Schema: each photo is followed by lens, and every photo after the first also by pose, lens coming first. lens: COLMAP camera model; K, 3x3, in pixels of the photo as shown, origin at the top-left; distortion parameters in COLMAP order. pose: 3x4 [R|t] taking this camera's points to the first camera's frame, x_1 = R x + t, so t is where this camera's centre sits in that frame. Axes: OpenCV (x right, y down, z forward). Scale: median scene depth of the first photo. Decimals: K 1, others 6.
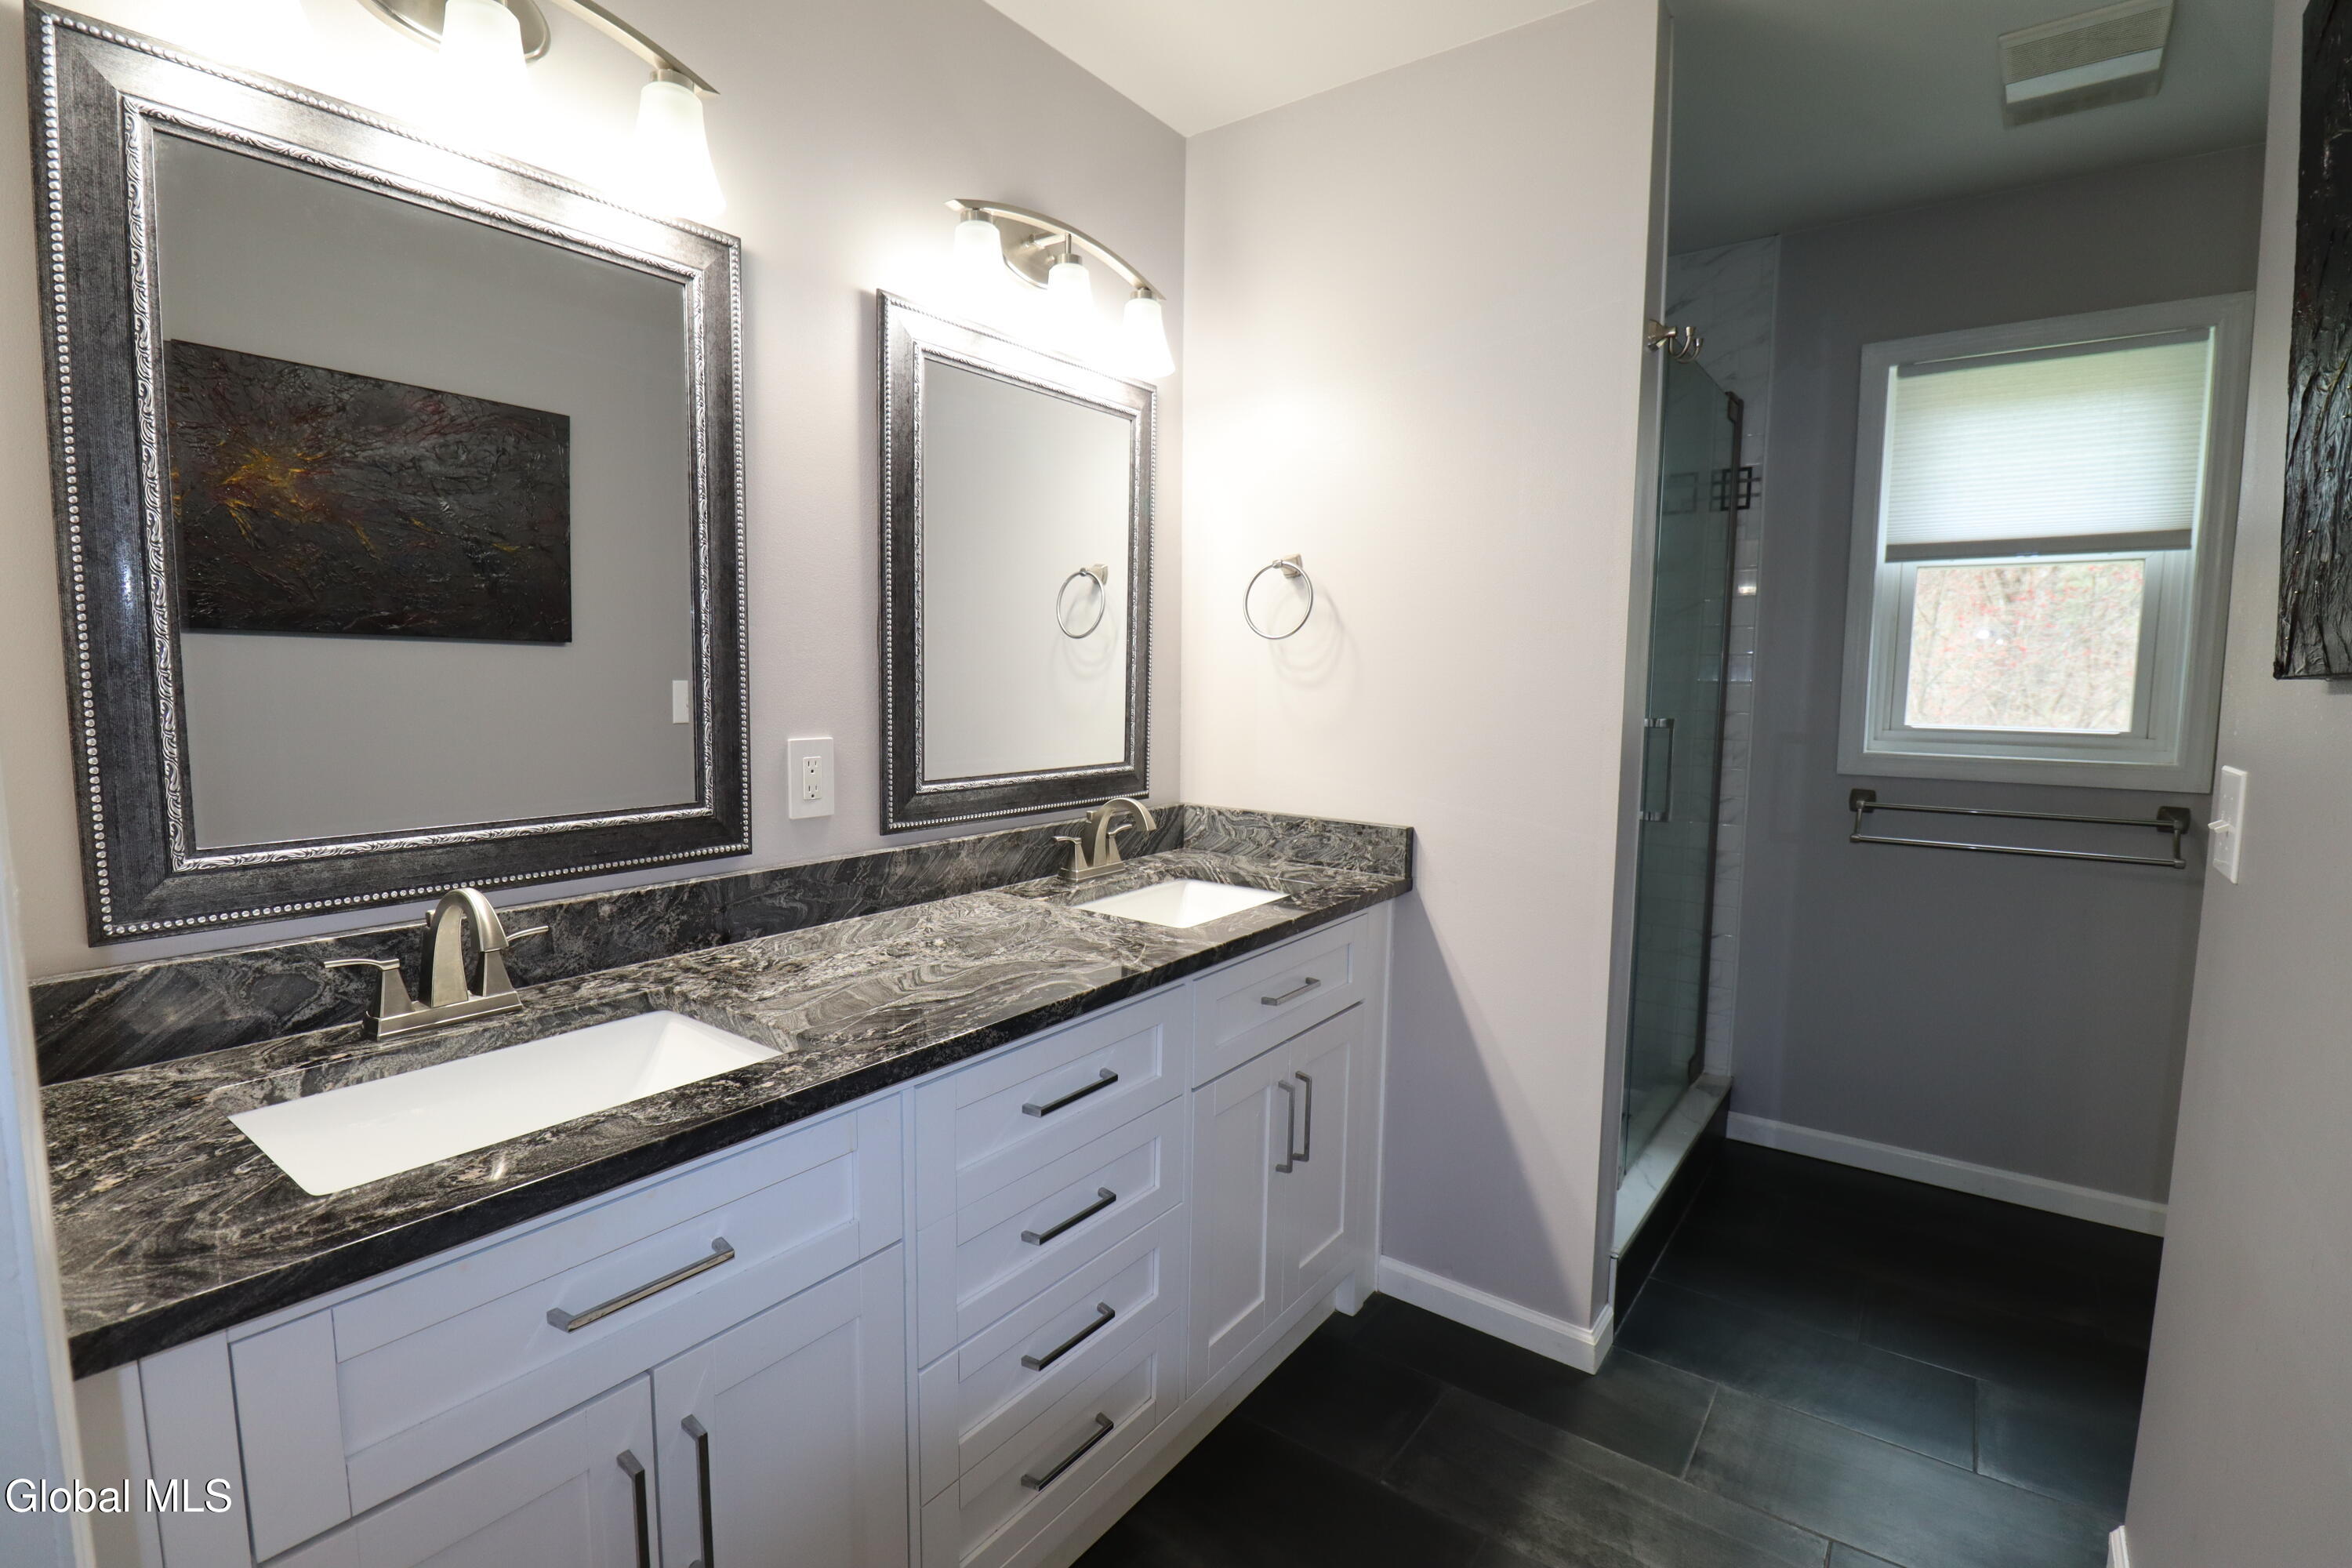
lens RADIAL K [[1091.4, 0, 1173.6], [0, 1091.4, 782.8], [0, 0, 1]] dist [-0.010708, -0.001335]
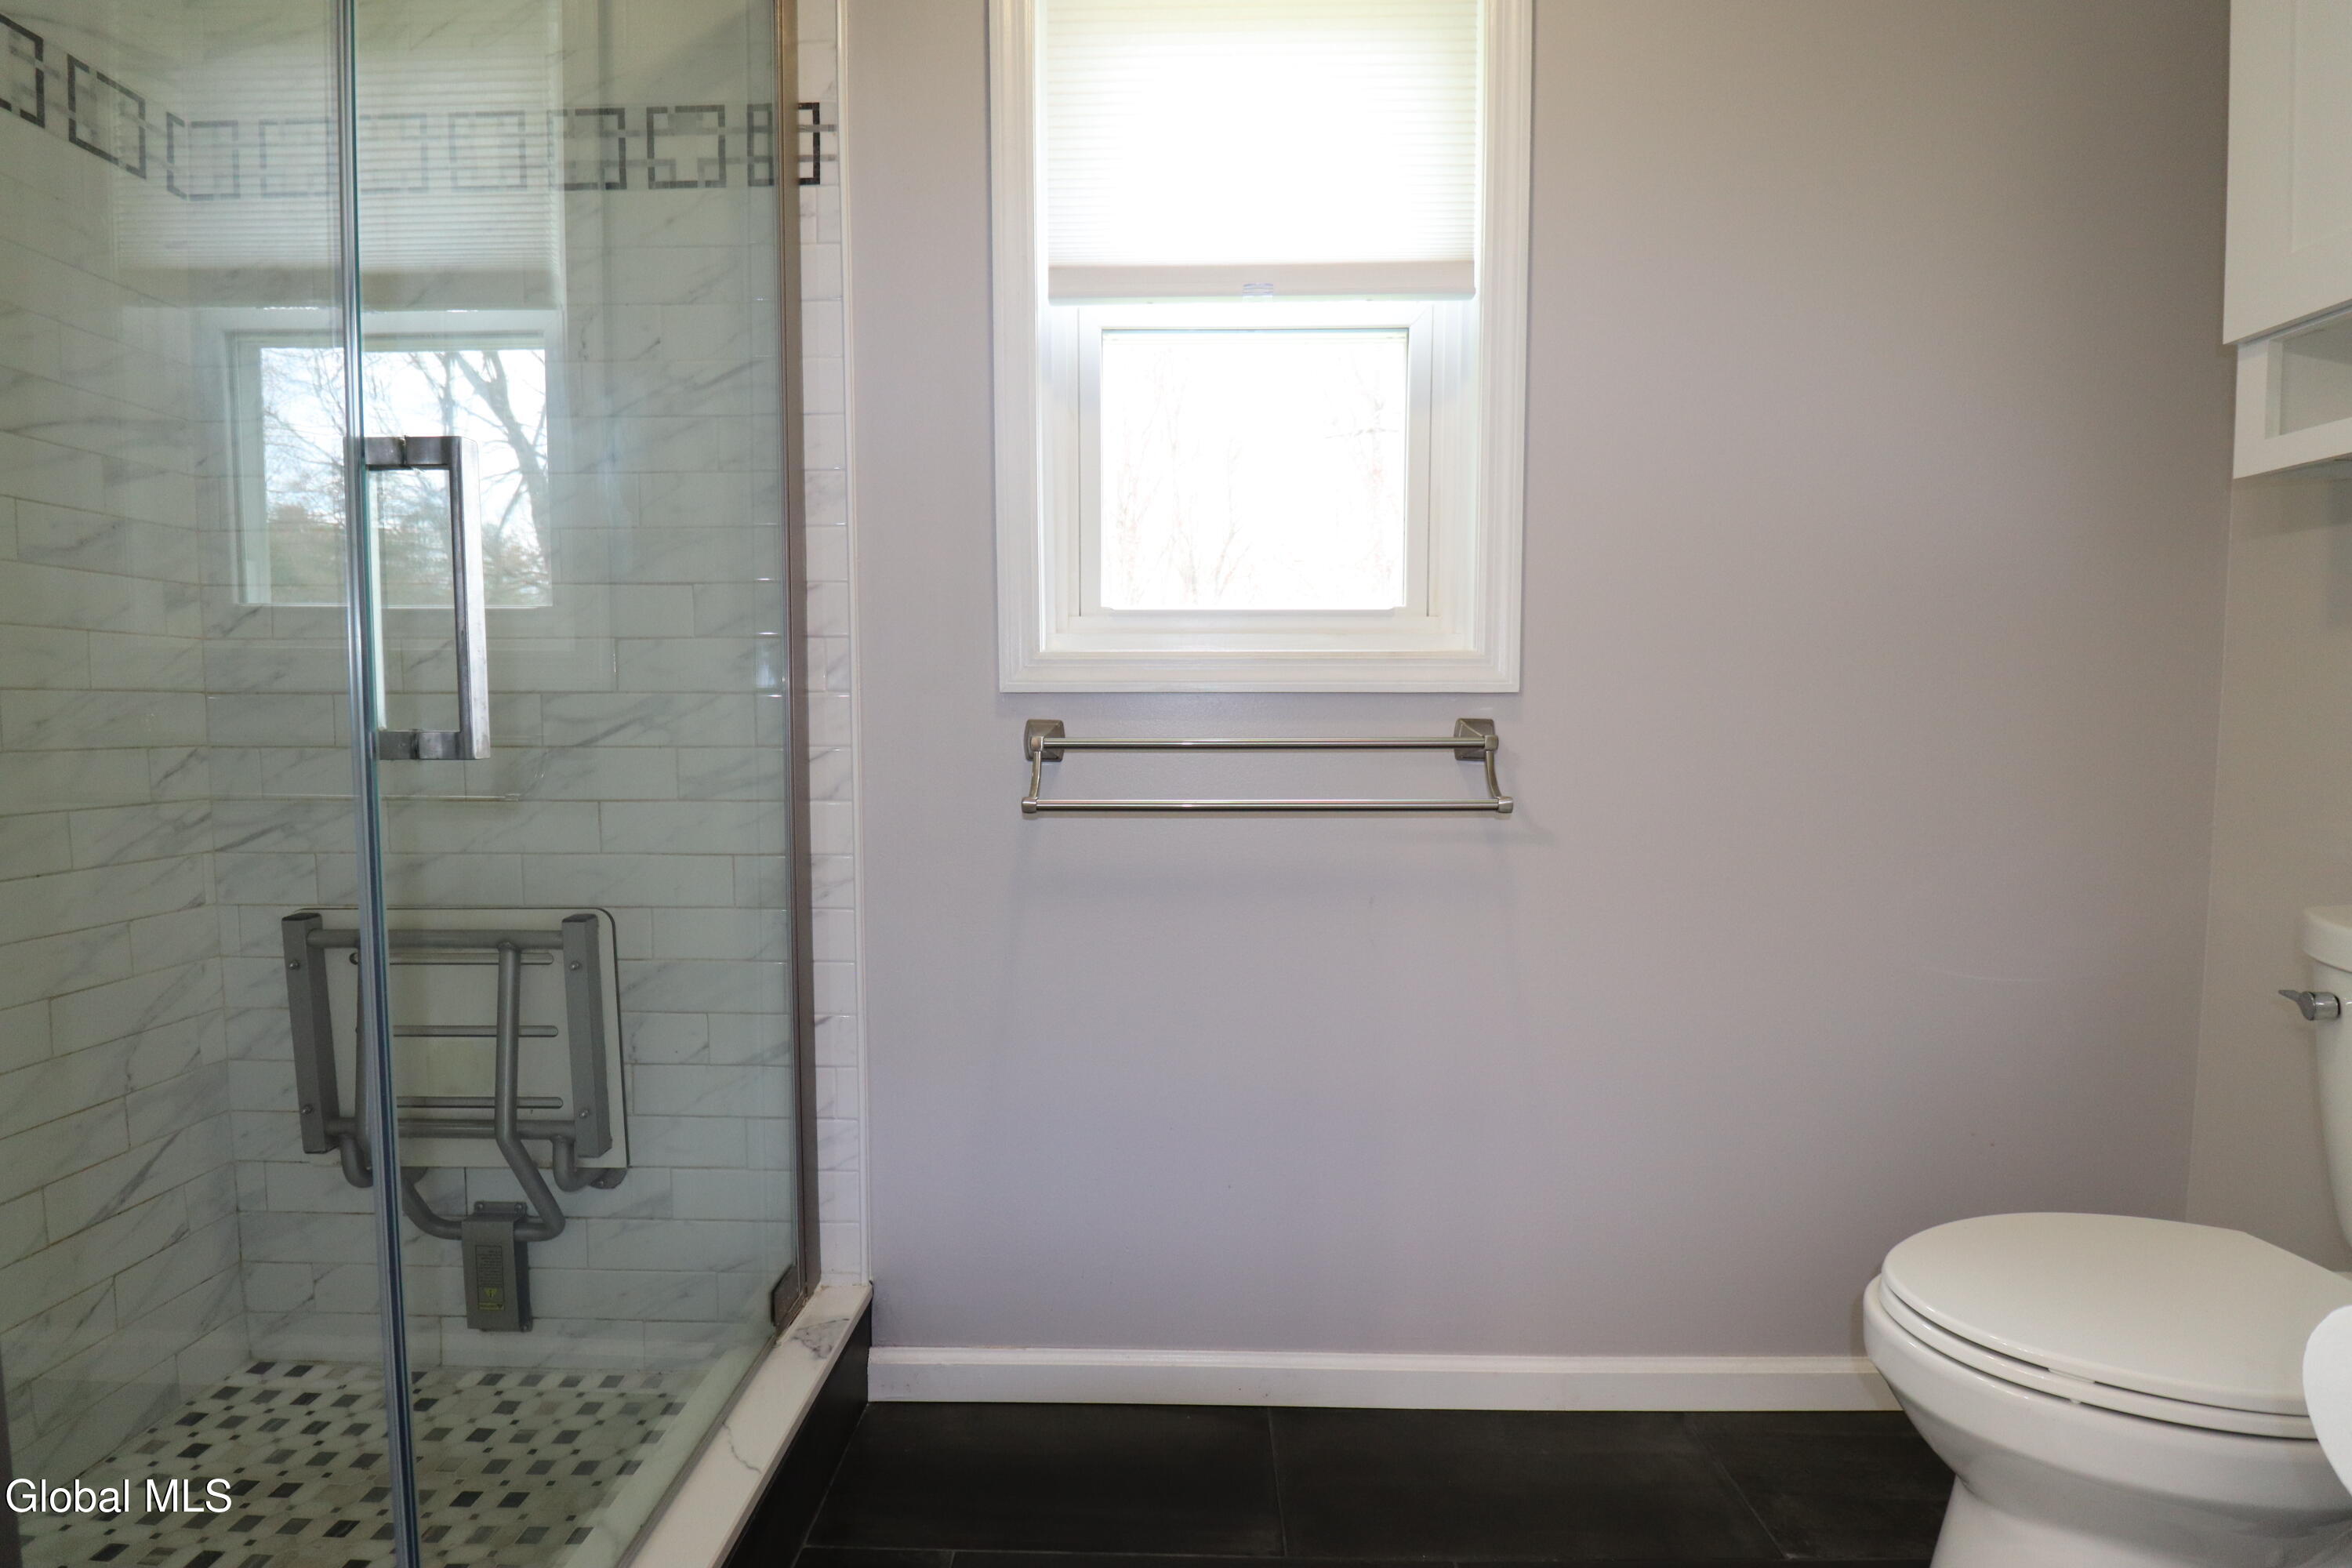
lens RADIAL K [[1091.4, 0, 1175.3], [0, 1091.4, 782.3], [0, 0, 1]] dist [-0.010708, -0.001335]
pose [[0.819423, -0.044055, 0.571494, 0.362145], [0.063955, 0.997843, -0.014778, 0.048908], [-0.569611, 0.048660, 0.820473, 0.496570]]
